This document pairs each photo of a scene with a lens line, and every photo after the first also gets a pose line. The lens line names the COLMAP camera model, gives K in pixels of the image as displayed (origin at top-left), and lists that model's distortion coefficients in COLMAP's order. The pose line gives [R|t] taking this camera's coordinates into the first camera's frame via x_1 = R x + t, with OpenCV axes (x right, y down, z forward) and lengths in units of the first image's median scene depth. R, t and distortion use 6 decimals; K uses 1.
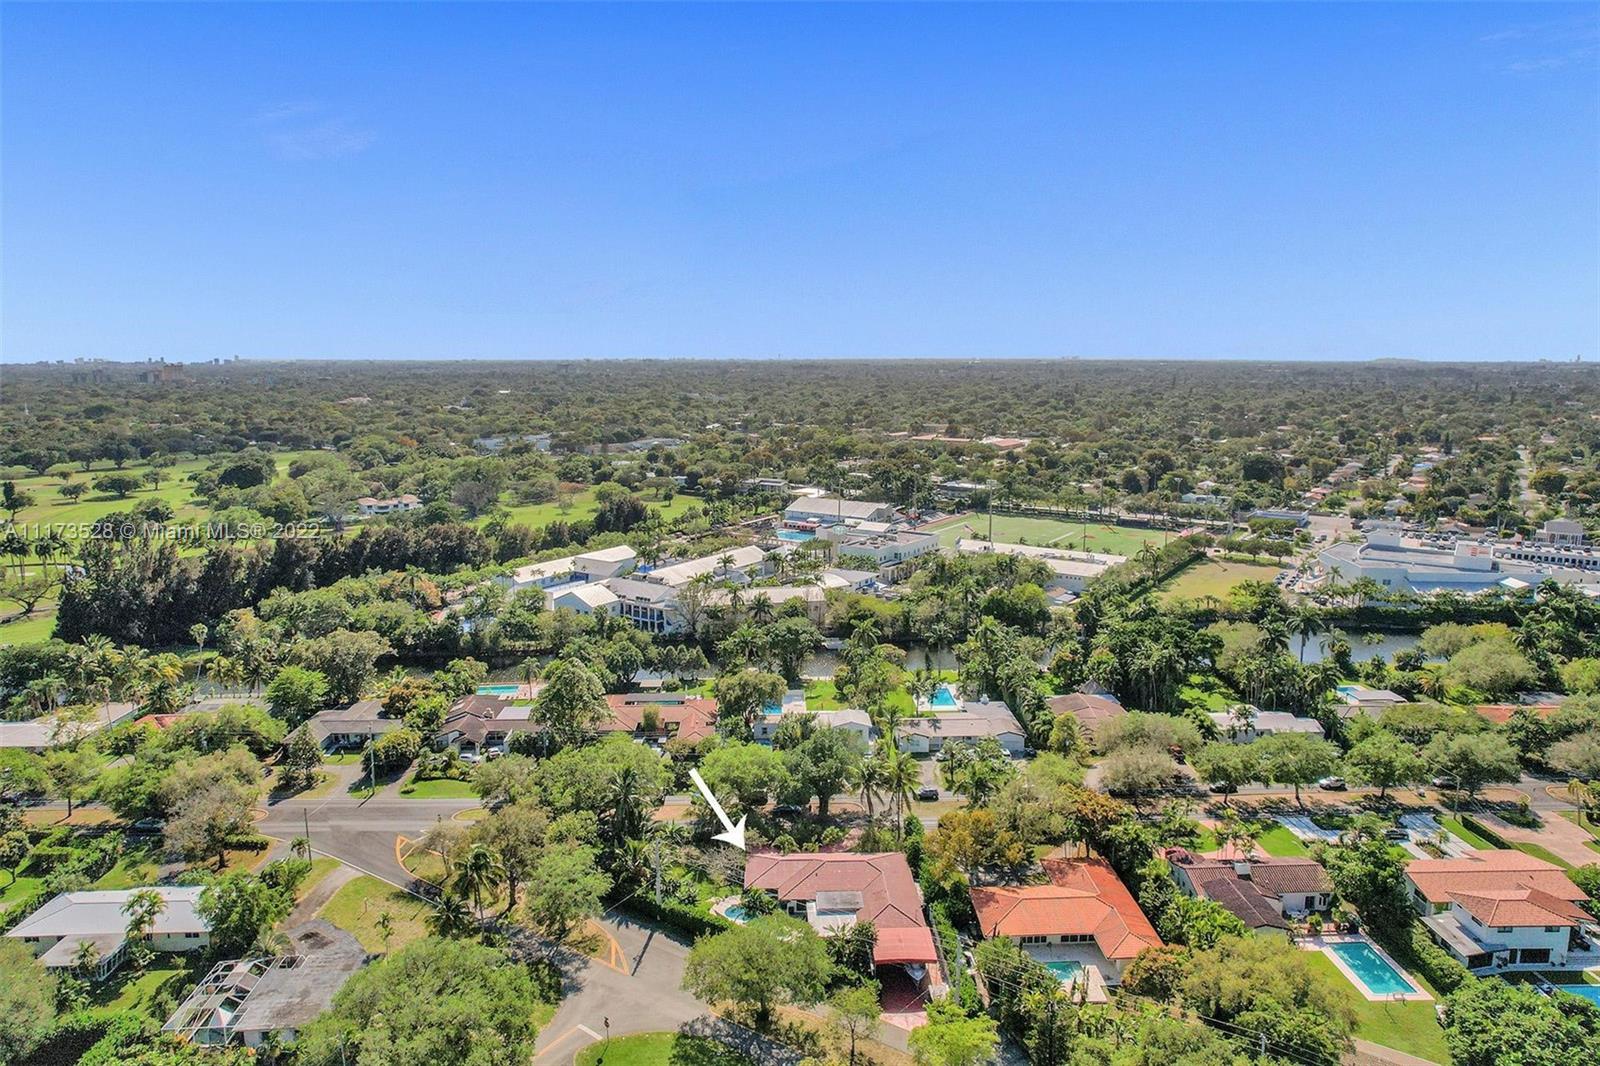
lens RADIAL K [[1062.5, 0, 815.1], [0, 1062.5, 518.3], [0, 0, 1]] dist [-0.066521, 0.062099]
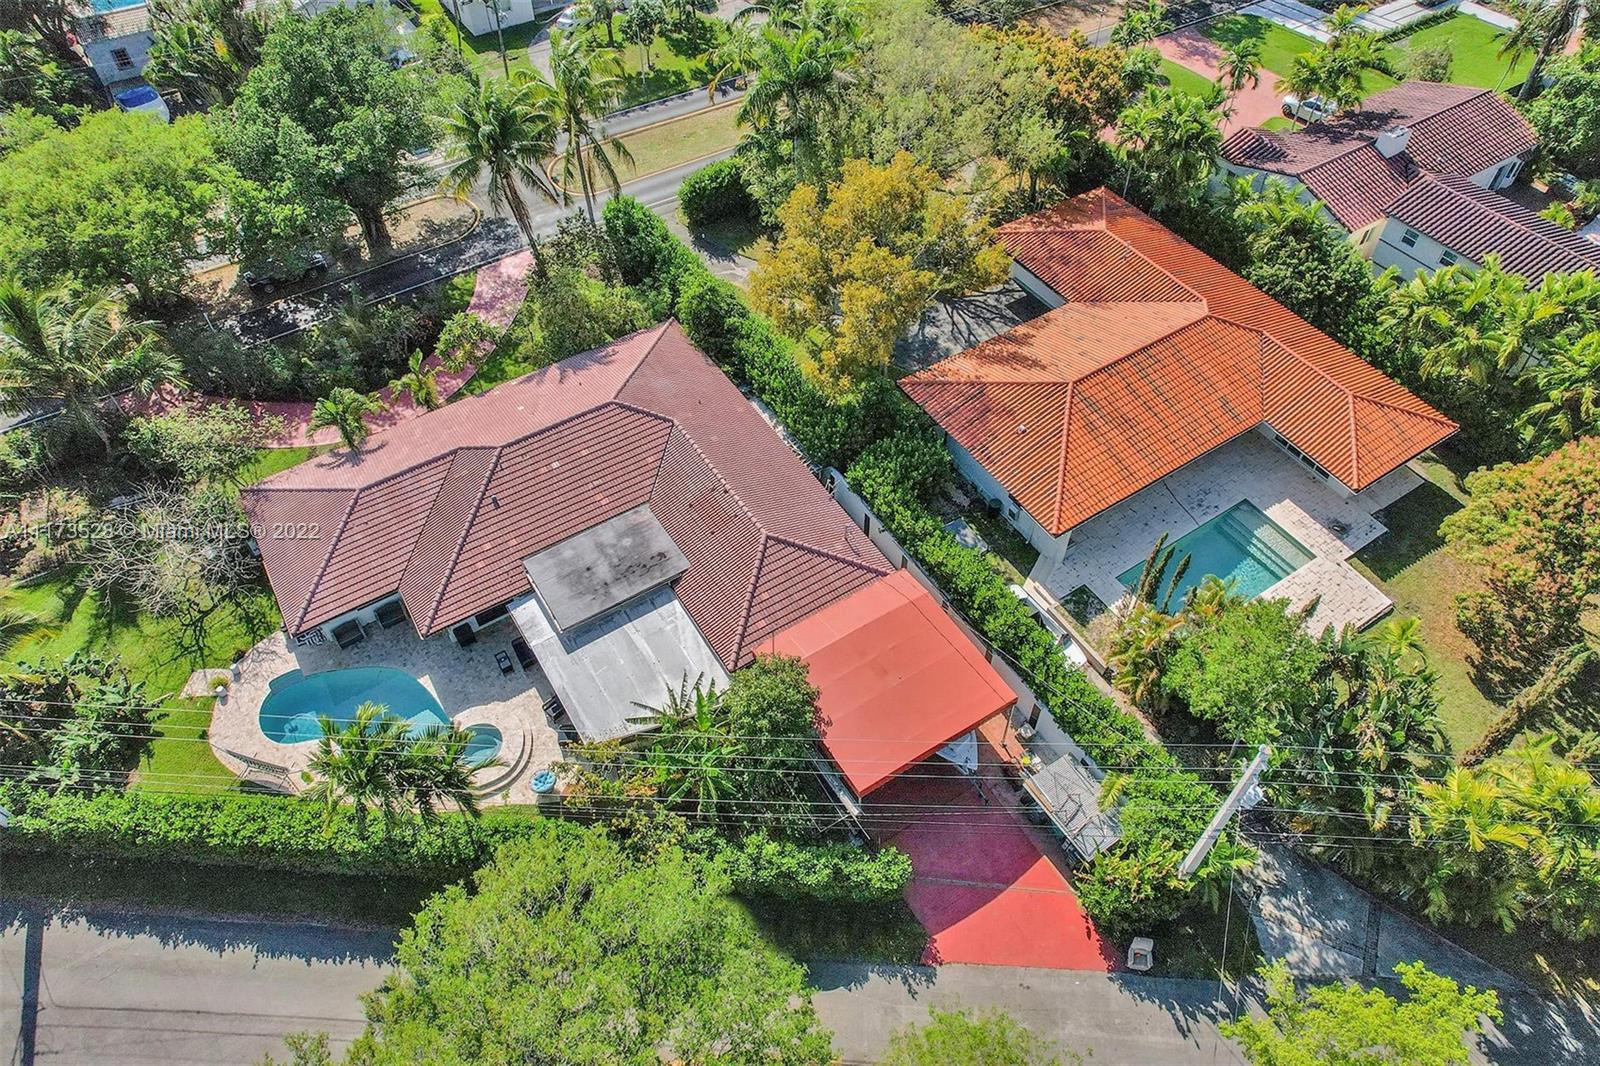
lens RADIAL K [[1062.5, 0, 815.1], [0, 1062.5, 518.3], [0, 0, 1]] dist [-0.066521, 0.062099]
pose [[0.866606, -0.381345, 0.321822, -0.016649], [0.088159, 0.751807, 0.653463, 0.115491], [-0.491143, -0.537923, 0.685140, 0.607914]]
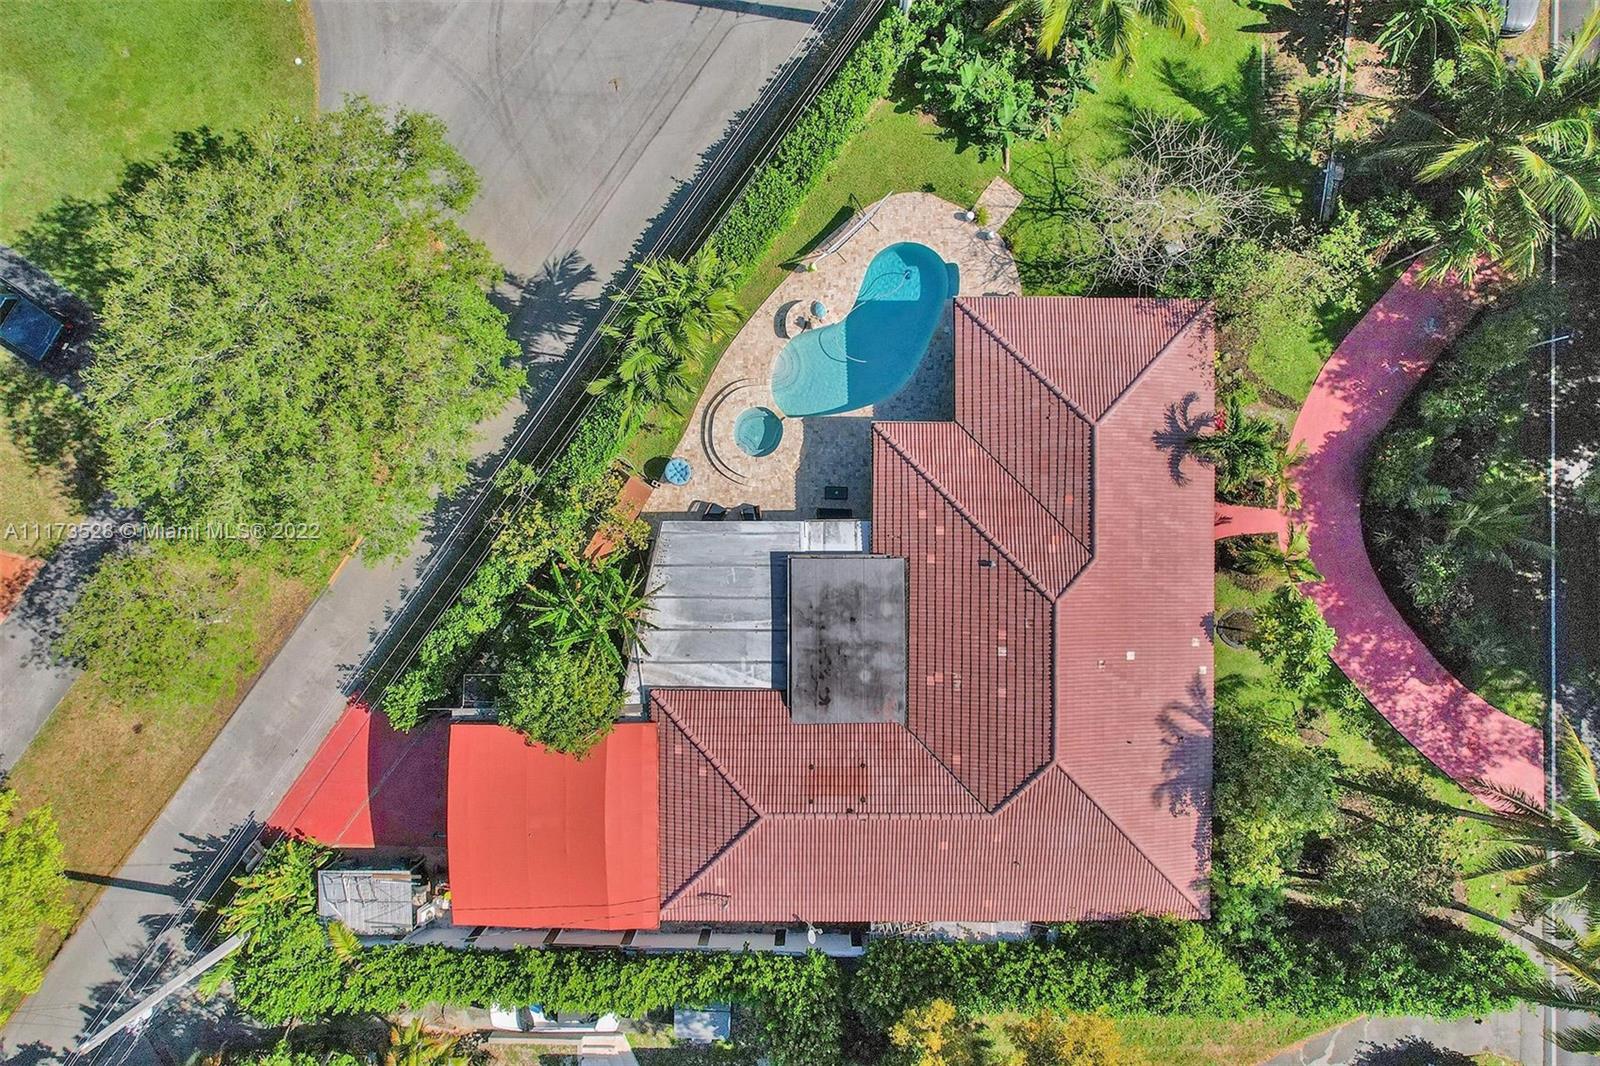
lens RADIAL K [[1103.6, 0, 800.9], [0, 1103.6, 524.5], [0, 0, 1]] dist [-0.066002, 0.059160]
pose [[-0.049582, 0.998770, -0.000692, -0.004580], [-0.158915, -0.007205, 0.987266, 0.061420], [0.986046, 0.049061, 0.159077, 0.765458]]
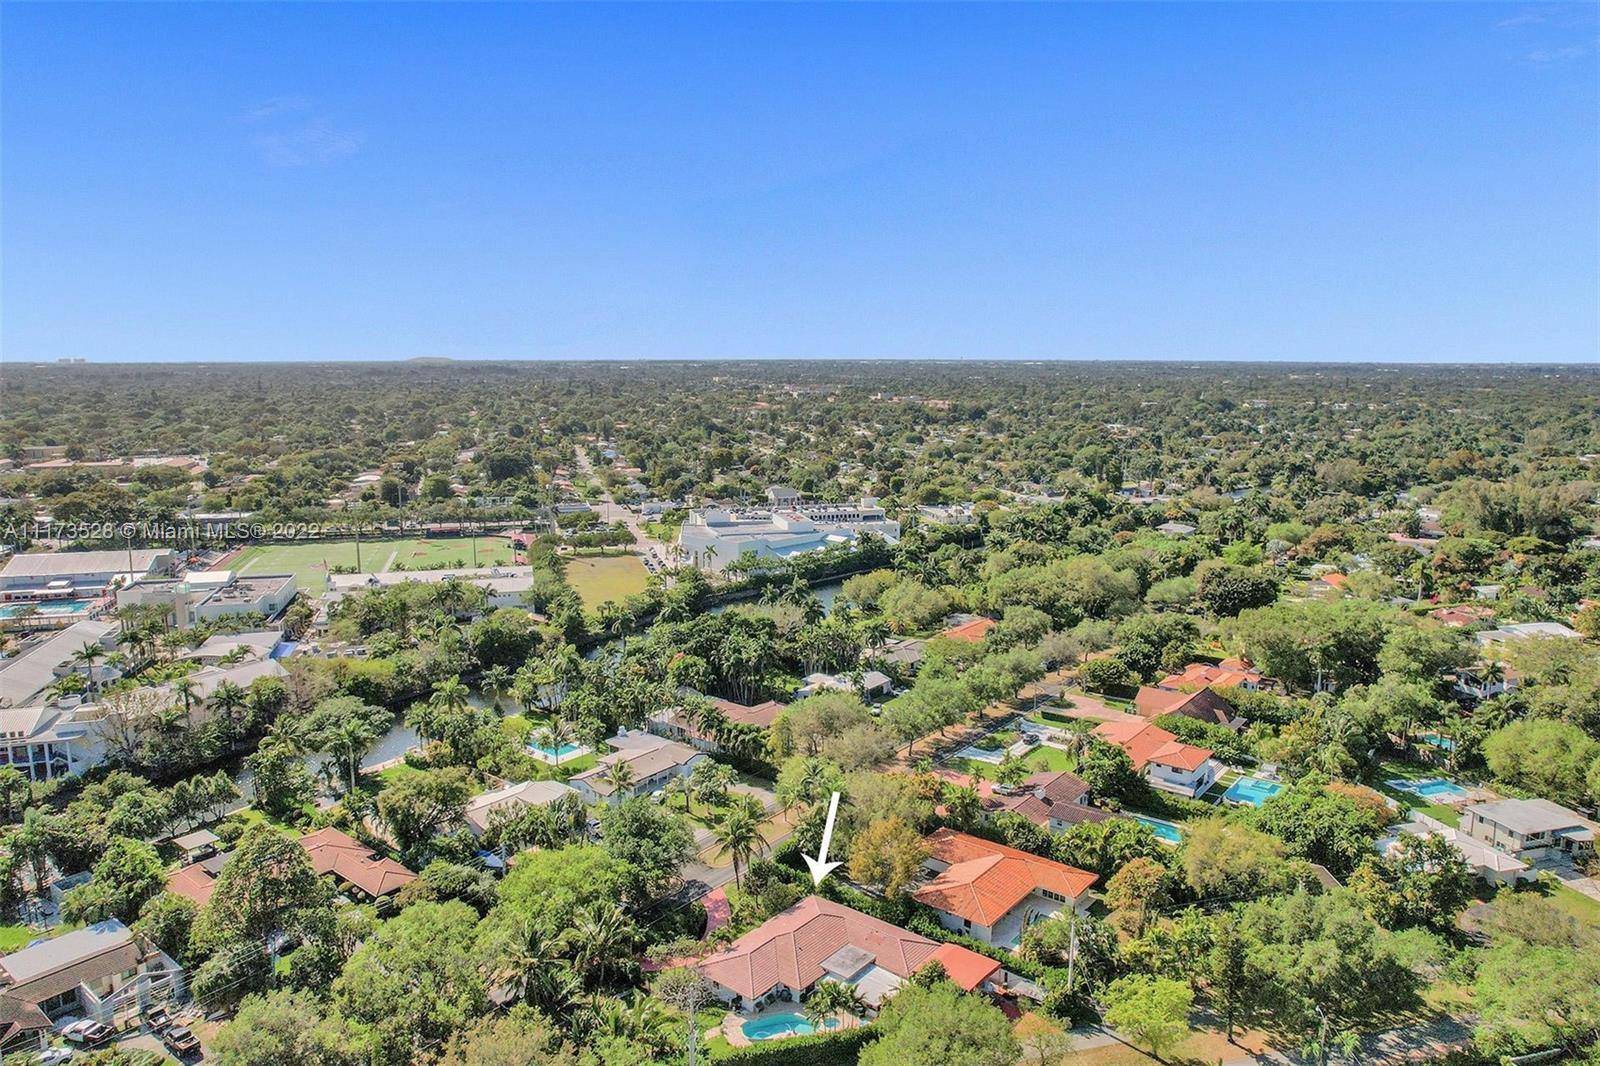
lens RADIAL K [[1062.5, 0, 815.1], [0, 1062.5, 518.3], [0, 0, 1]] dist [-0.066521, 0.062099]
pose [[0.660484, -0.117998, 0.741510, -0.506046], [0.117767, 0.991631, 0.052902, -0.055324], [-0.741546, 0.052385, 0.668853, 0.317684]]
